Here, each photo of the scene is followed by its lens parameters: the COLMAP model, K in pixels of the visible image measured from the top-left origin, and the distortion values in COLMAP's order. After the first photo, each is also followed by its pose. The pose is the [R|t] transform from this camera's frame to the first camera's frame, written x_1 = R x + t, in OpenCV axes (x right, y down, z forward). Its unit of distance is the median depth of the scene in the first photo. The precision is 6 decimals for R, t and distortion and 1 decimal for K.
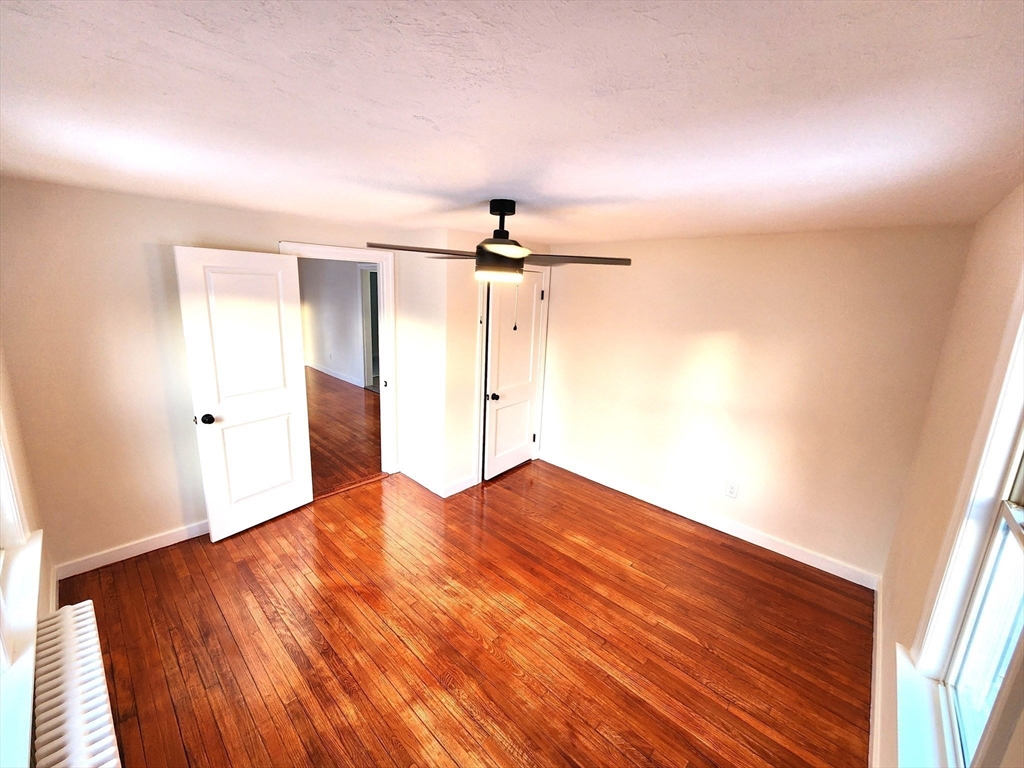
lens RADIAL K [[417.8, 0, 512.0], [0, 417.8, 384.0], [0, 0, 1]] dist [-0.001348, -0.000918]
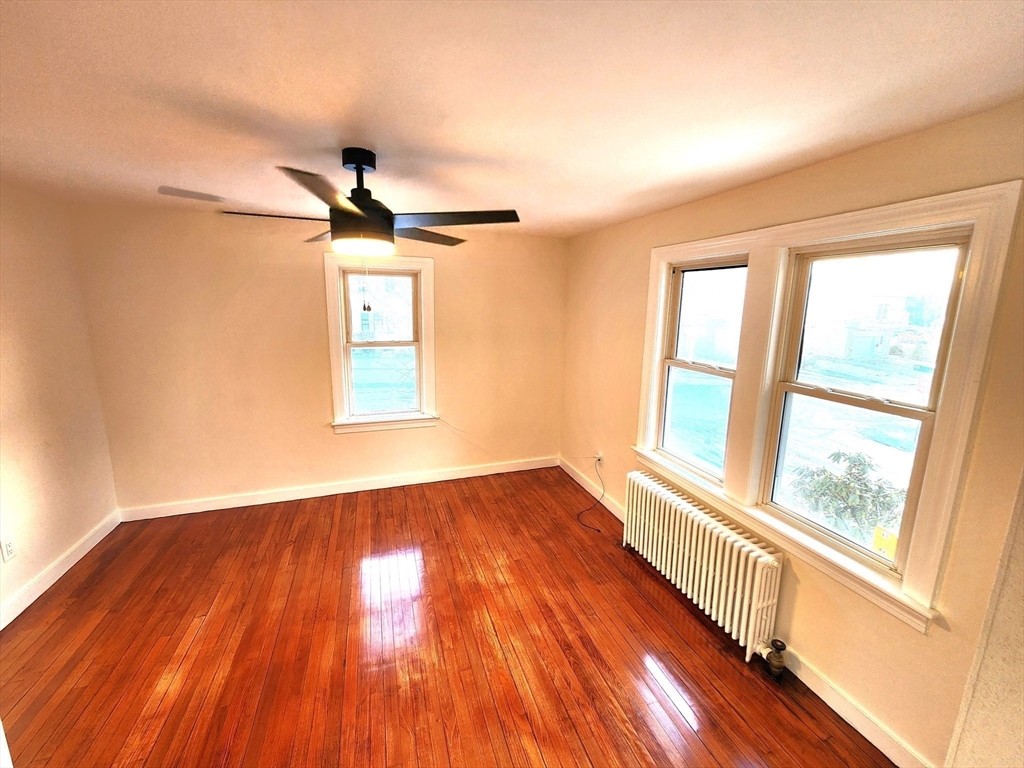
lens RADIAL K [[417.6, 0, 502.5], [0, 417.6, 390.7], [0, 0, 1]] dist [-0.000369, 0.000101]
pose [[-0.867883, -0.157722, 0.471066, -0.608465], [0.063718, 0.905083, 0.420433, -0.287416], [-0.492666, 0.394902, -0.775456, 1.426565]]
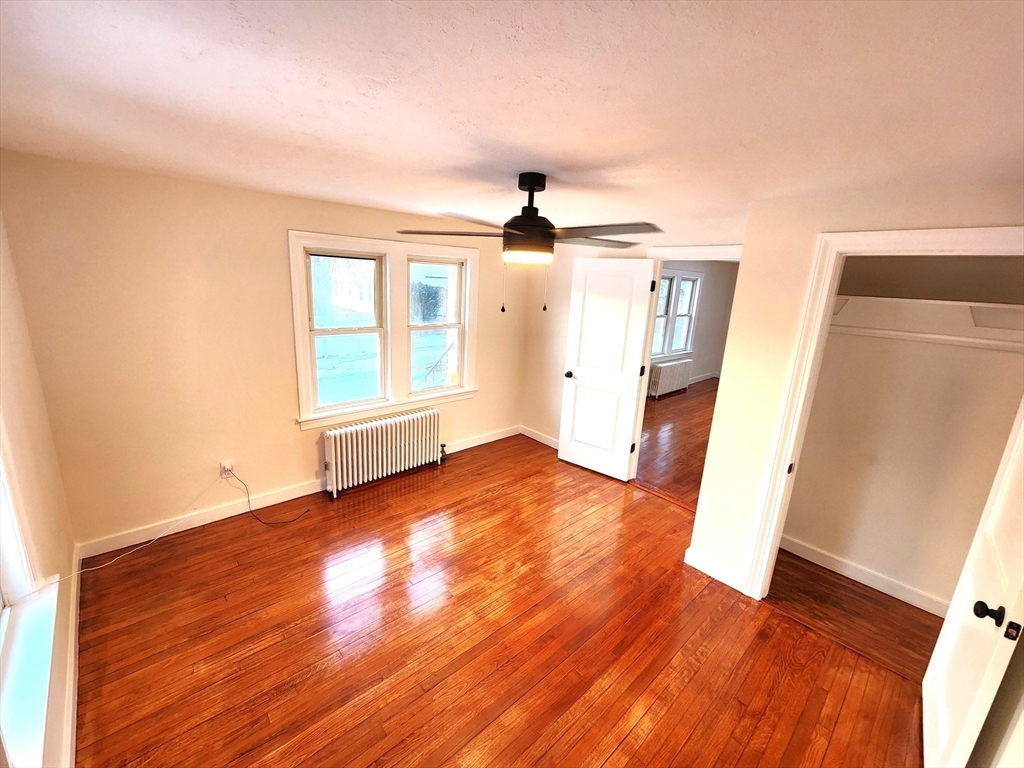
lens RADIAL K [[417.6, 0, 502.5], [0, 417.6, 390.7], [0, 0, 1]] dist [-0.000369, 0.000101]
pose [[-0.087733, 0.217146, -0.972188, 0.842214], [-0.278017, 0.931834, 0.233222, -0.161636], [0.956561, 0.290747, -0.021382, 0.947227]]
